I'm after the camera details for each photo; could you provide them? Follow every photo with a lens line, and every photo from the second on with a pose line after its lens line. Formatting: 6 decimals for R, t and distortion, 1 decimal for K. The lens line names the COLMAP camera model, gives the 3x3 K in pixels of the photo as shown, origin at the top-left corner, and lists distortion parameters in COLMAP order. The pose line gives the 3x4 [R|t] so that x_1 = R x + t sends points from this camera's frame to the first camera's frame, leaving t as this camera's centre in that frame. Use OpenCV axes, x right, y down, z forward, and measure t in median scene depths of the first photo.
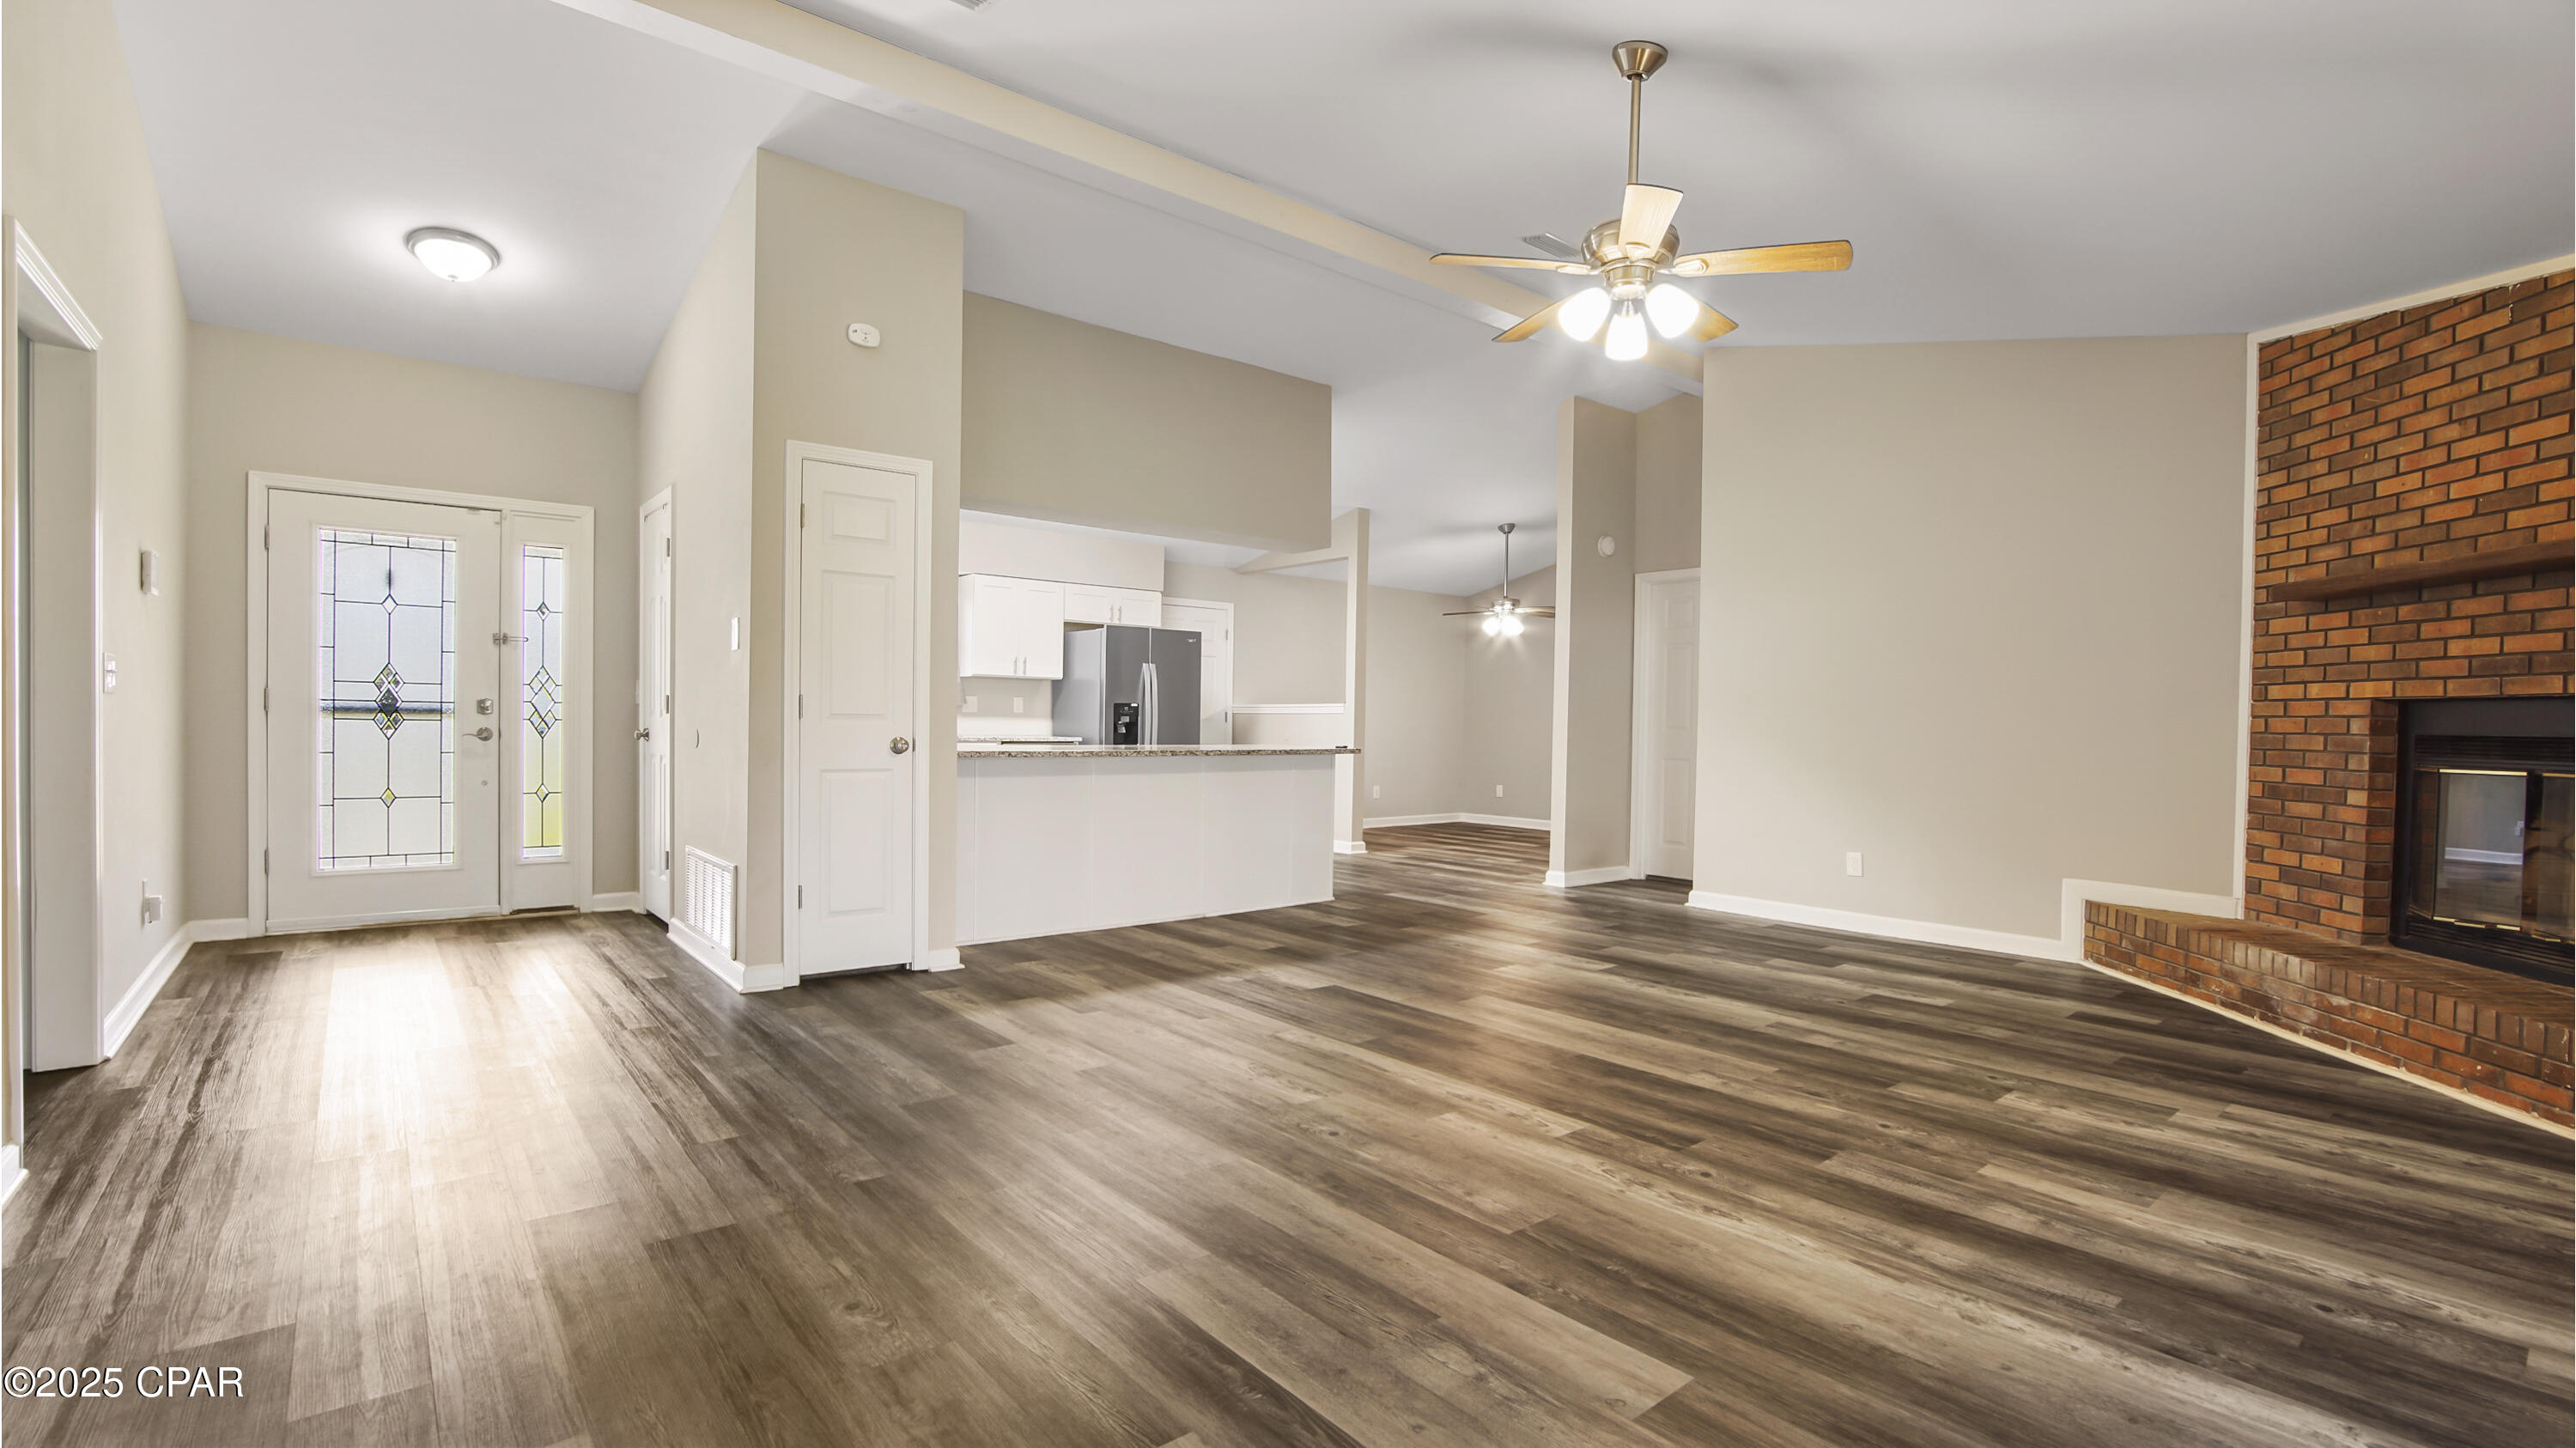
lens RADIAL K [[1163.7, 0, 1297.5], [0, 1163.7, 737.1], [0, 0, 1]] dist [-0.026603, 0.003217]
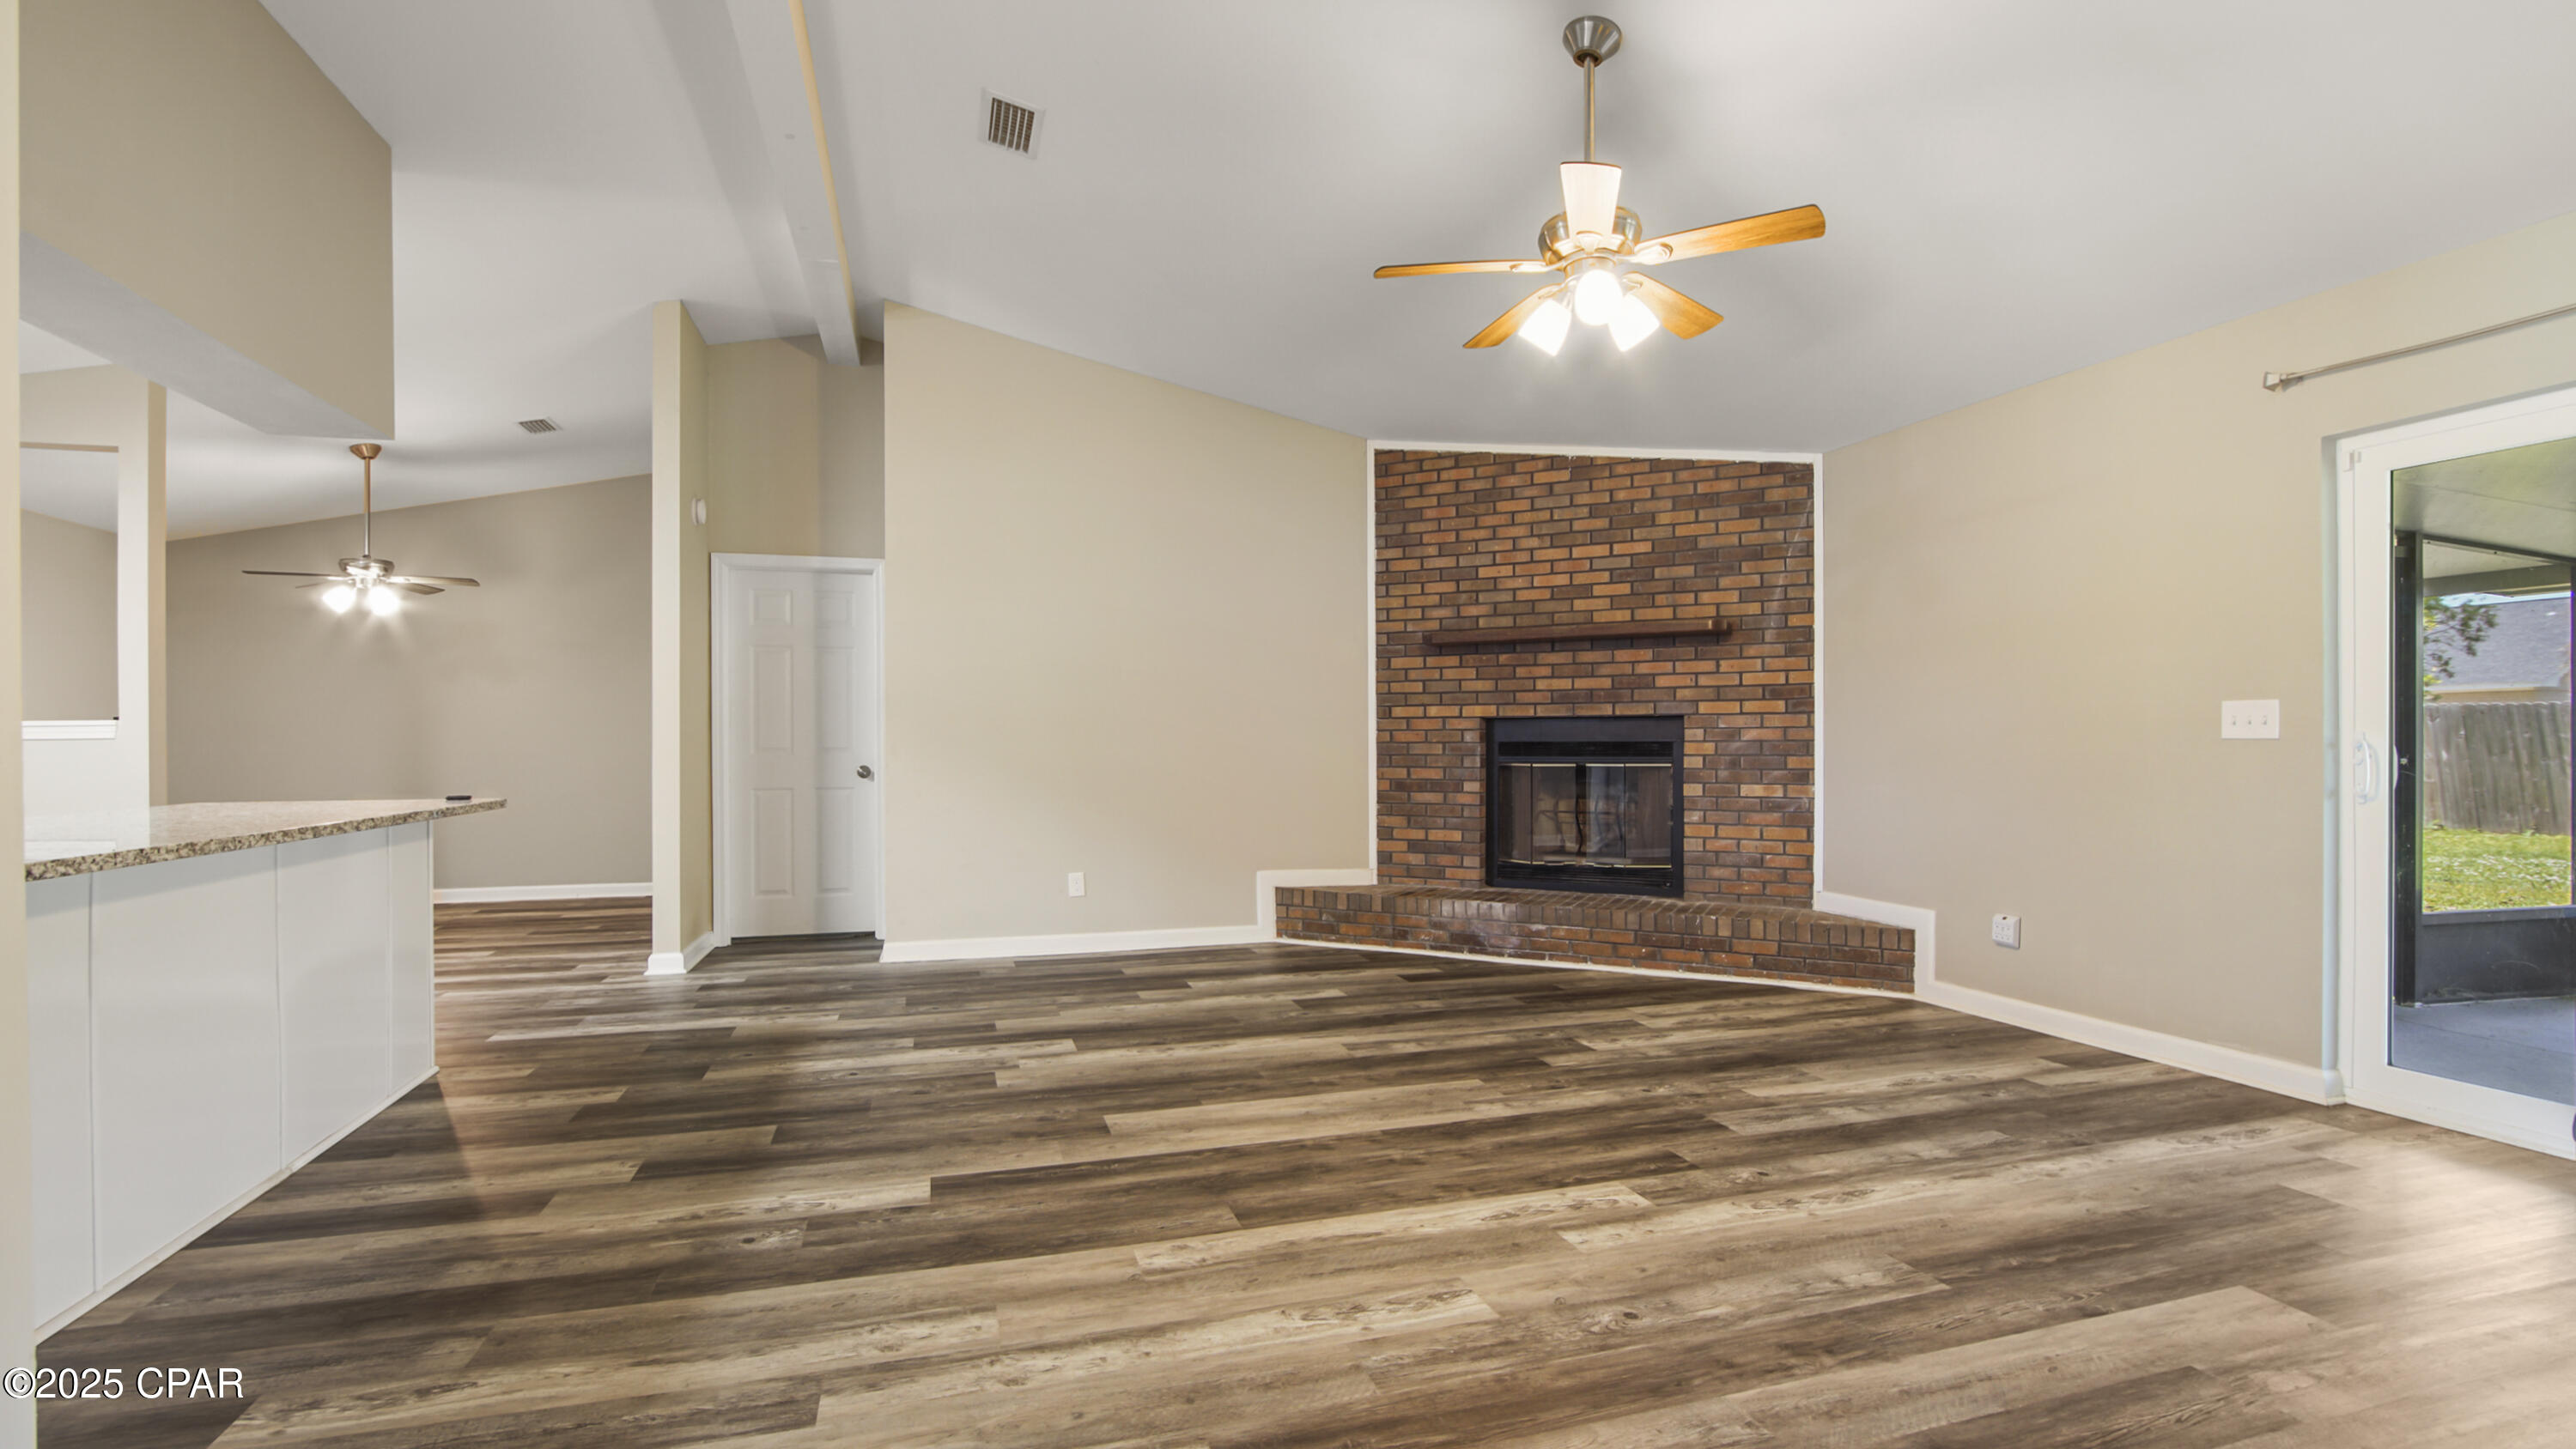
lens RADIAL K [[1163.4, 0, 1297.0], [0, 1163.4, 742.3], [0, 0, 1]] dist [-0.026603, 0.003217]
pose [[0.387837, -0.017347, 0.921565, -0.528979], [0.023994, 0.999674, 0.008719, -0.021504], [-0.921416, 0.018730, 0.388127, 0.674330]]
